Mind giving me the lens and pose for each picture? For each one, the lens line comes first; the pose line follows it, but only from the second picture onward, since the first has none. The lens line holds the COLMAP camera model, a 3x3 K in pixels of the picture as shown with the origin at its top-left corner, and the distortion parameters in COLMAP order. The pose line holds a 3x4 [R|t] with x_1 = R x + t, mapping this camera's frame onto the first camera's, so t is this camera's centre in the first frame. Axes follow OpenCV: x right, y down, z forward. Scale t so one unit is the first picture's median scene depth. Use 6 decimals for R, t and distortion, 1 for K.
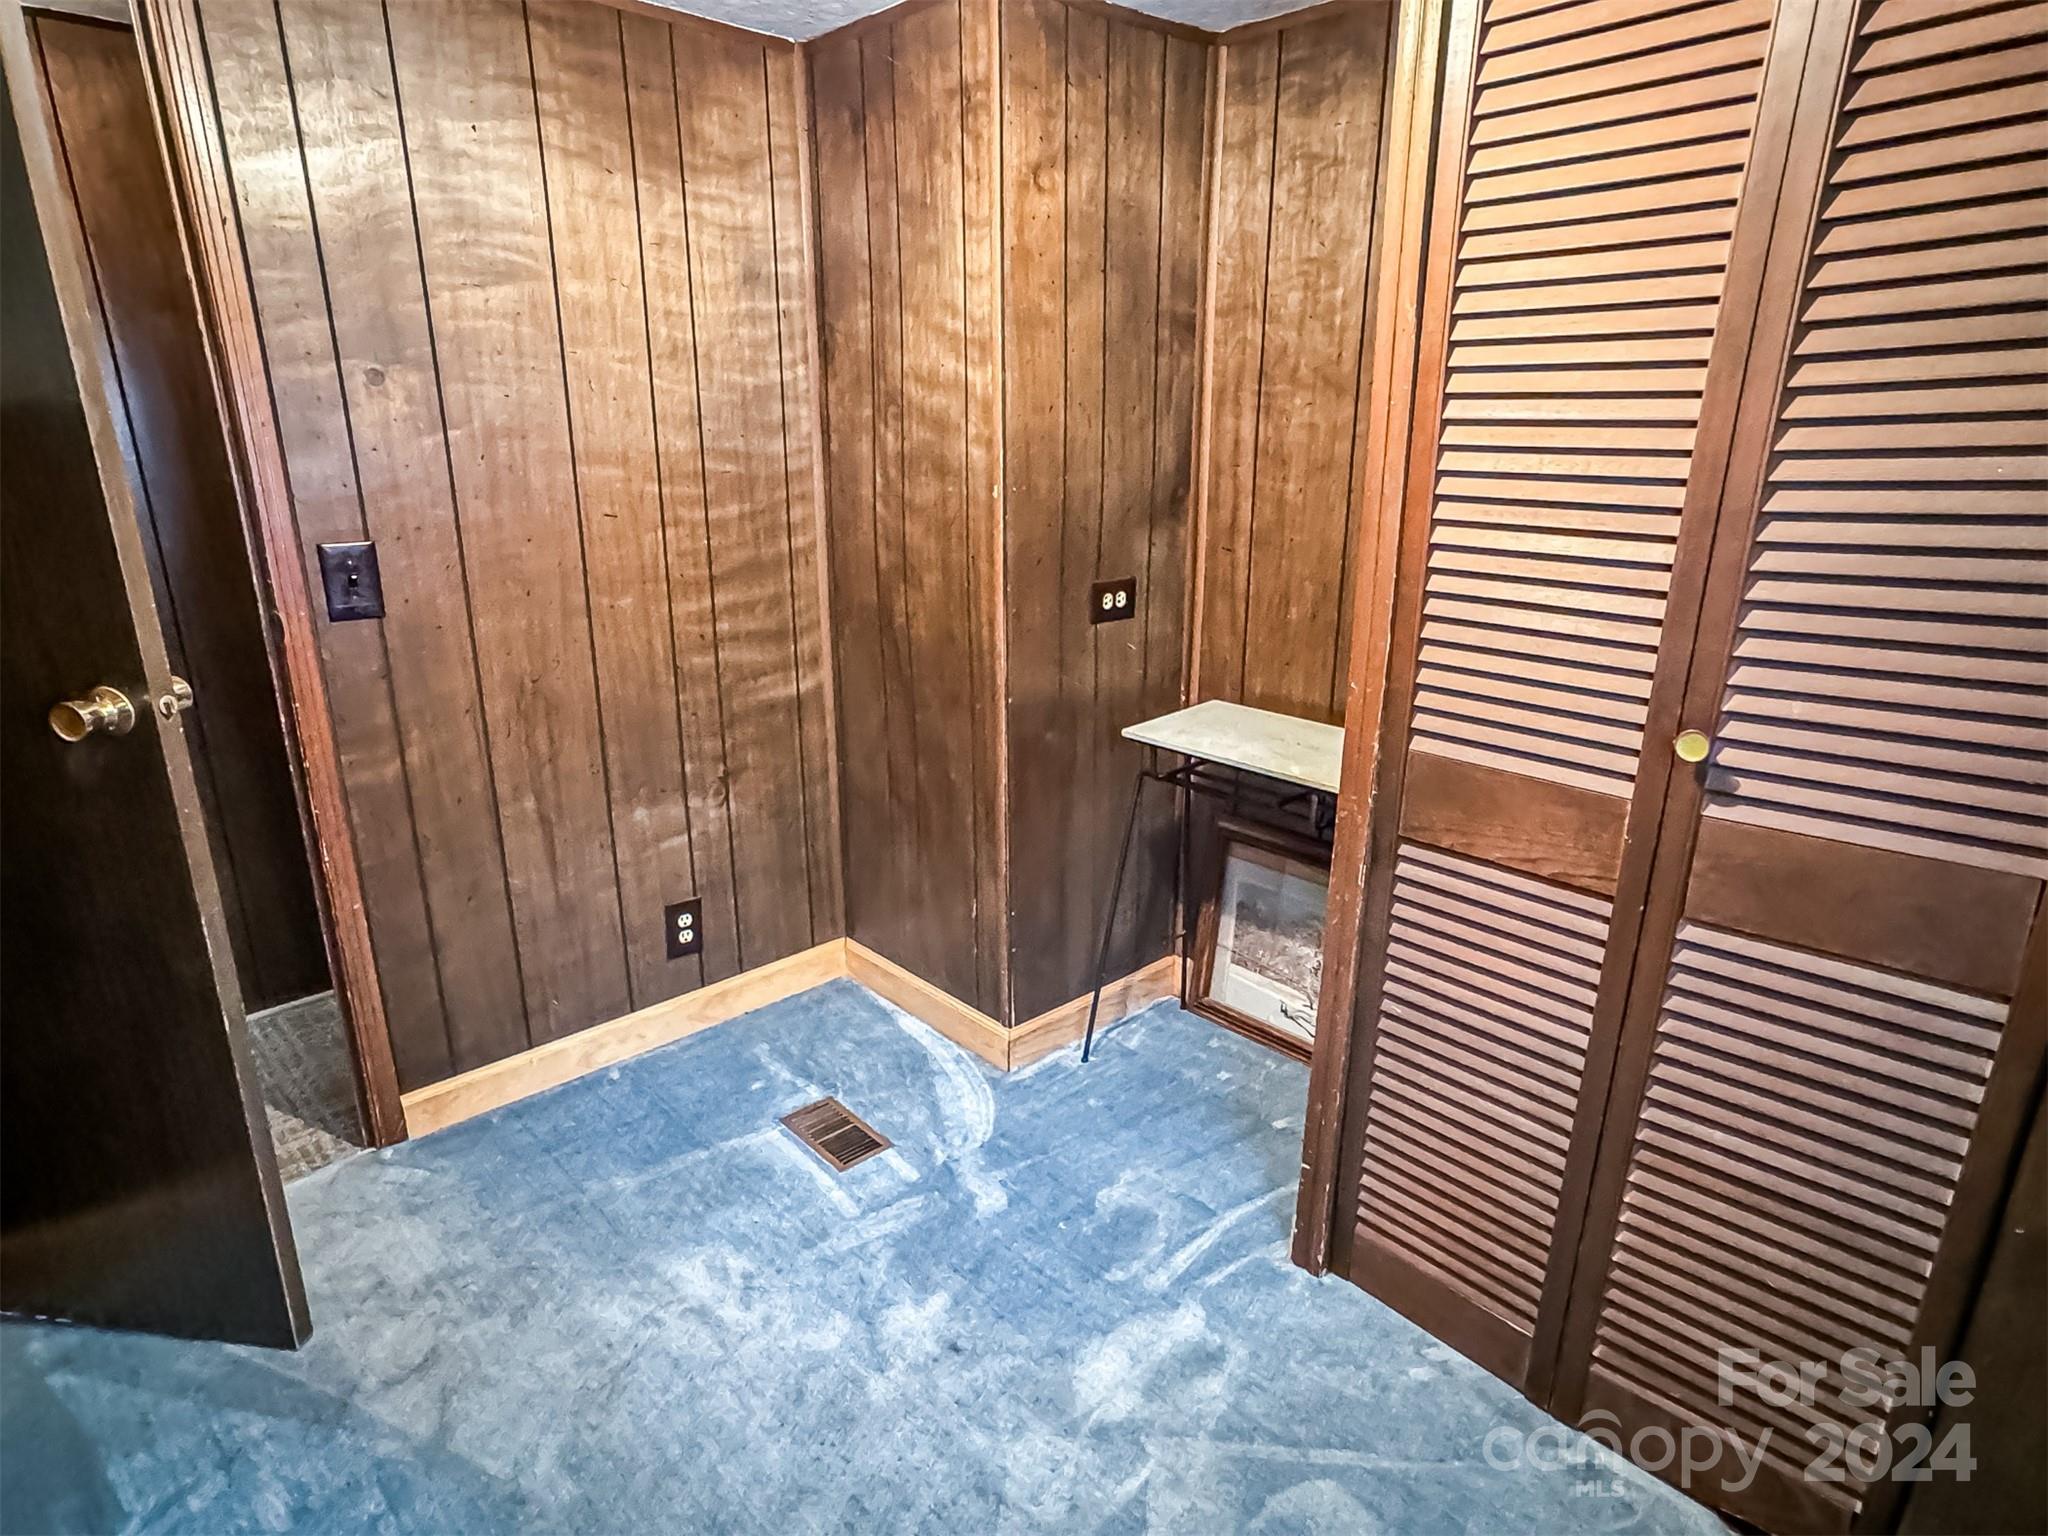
lens RADIAL K [[1133.2, 0, 1015.5], [0, 1133.2, 763.1], [0, 0, 1]] dist [-0.068620, 0.065051]
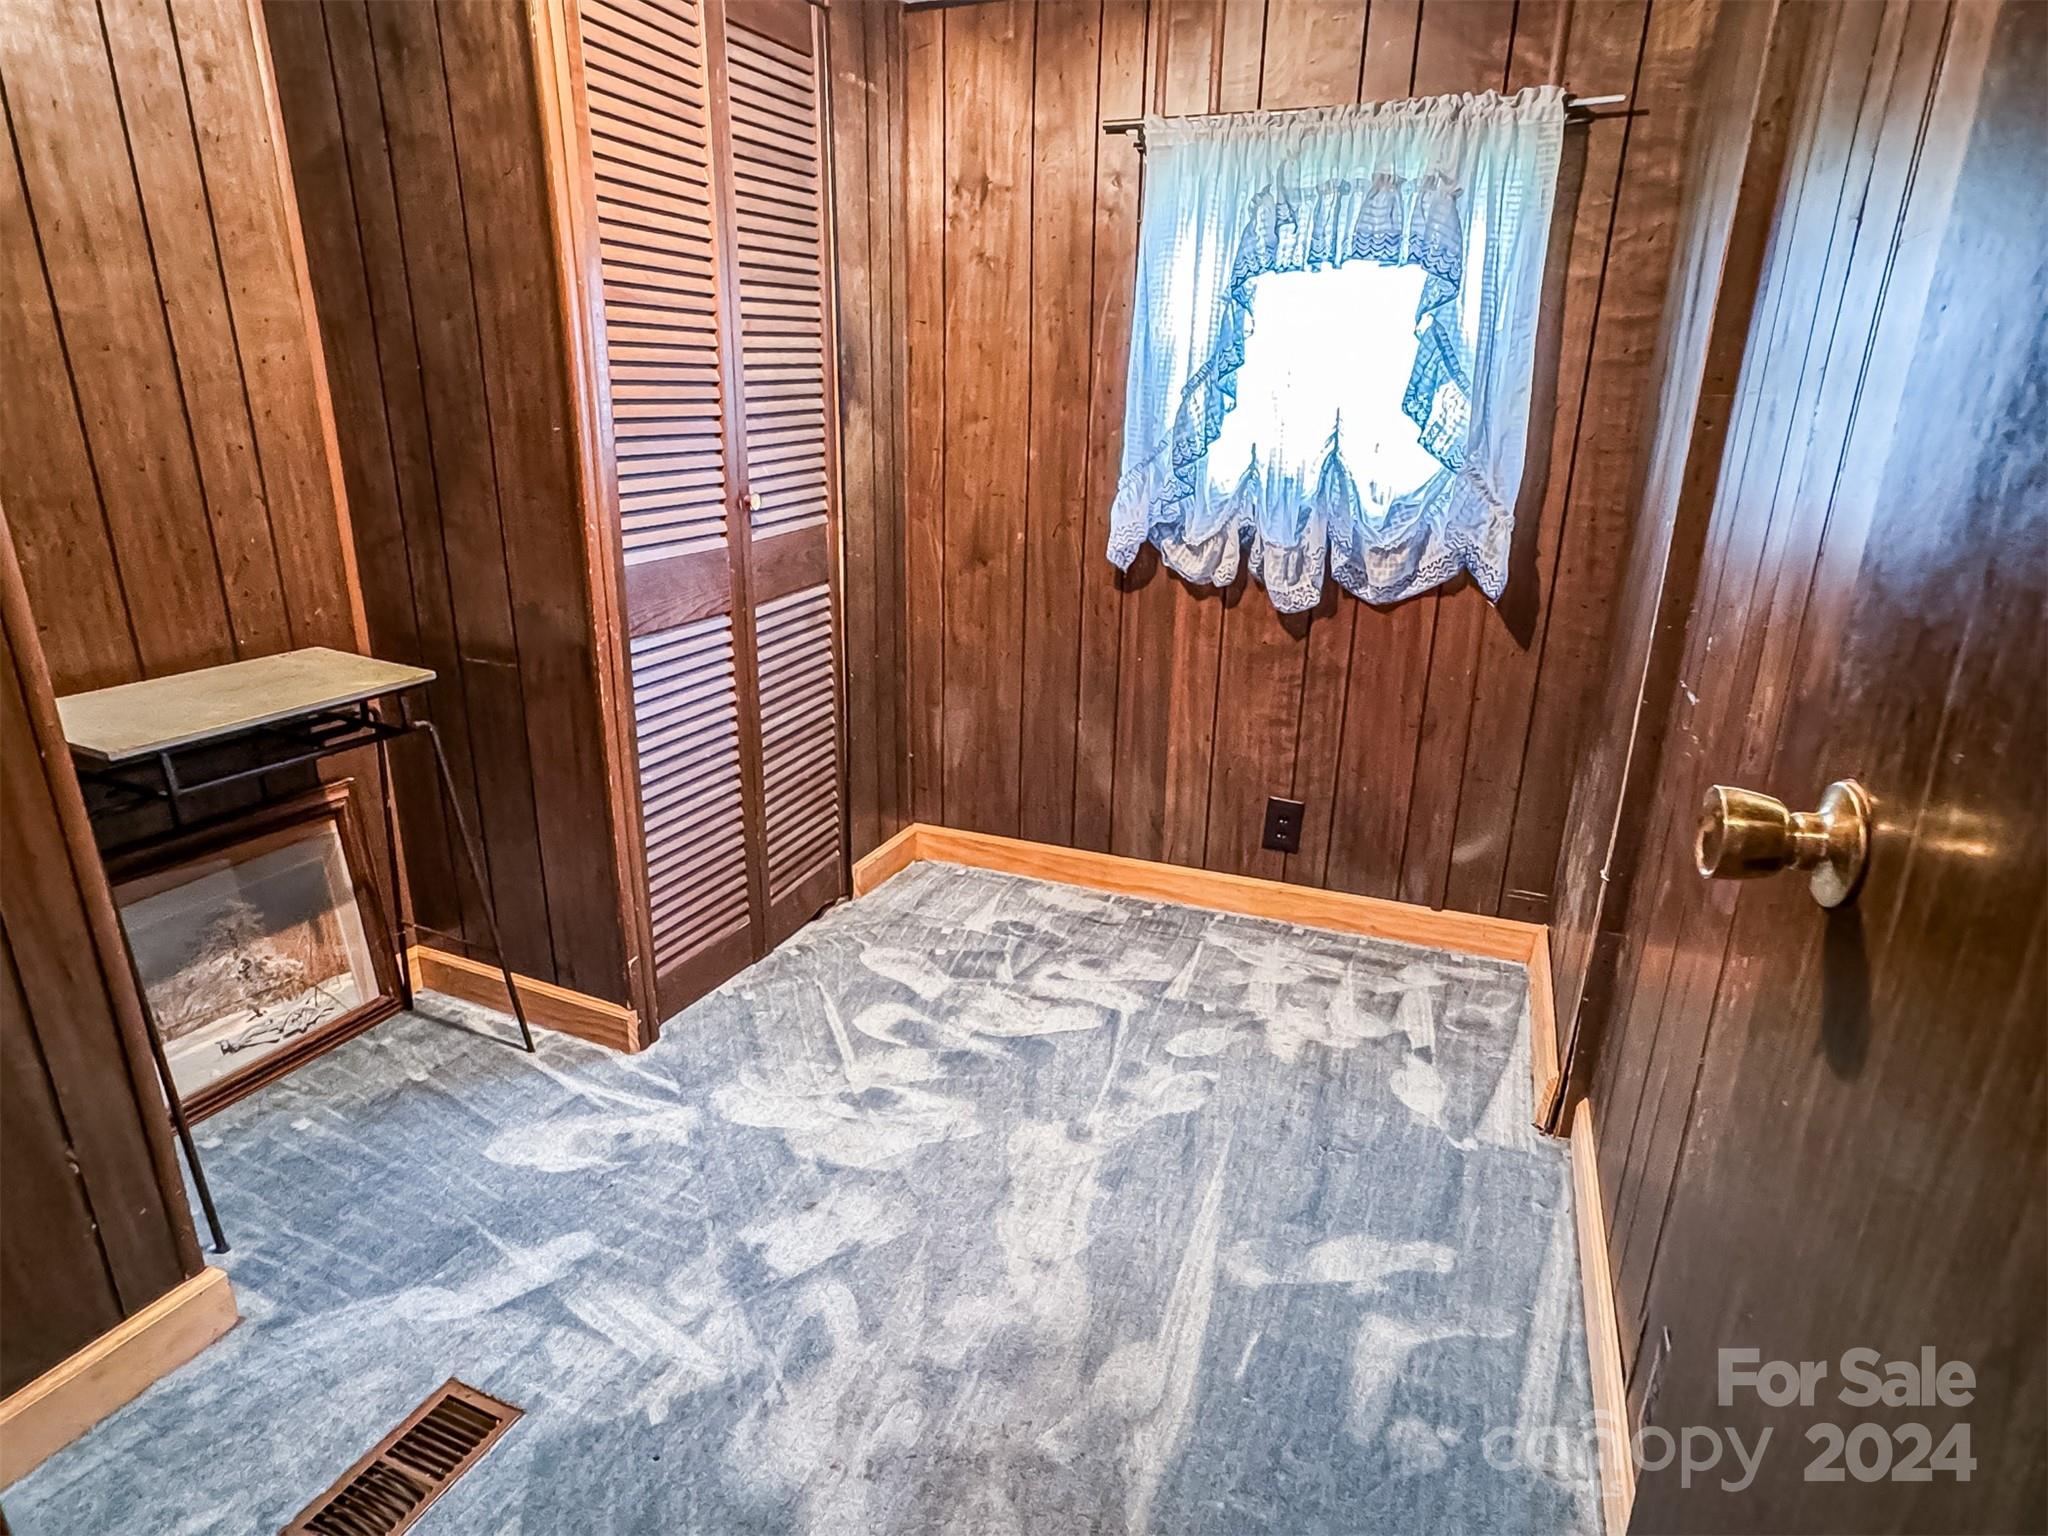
lens RADIAL K [[1133.2, 0, 1015.5], [0, 1133.2, 763.1], [0, 0, 1]] dist [-0.068620, 0.065051]
pose [[-0.413184, -0.279115, 0.866818, -1.060400], [0.255082, 0.878291, 0.404399, -0.229265], [-0.874192, 0.388201, -0.291698, 1.145501]]
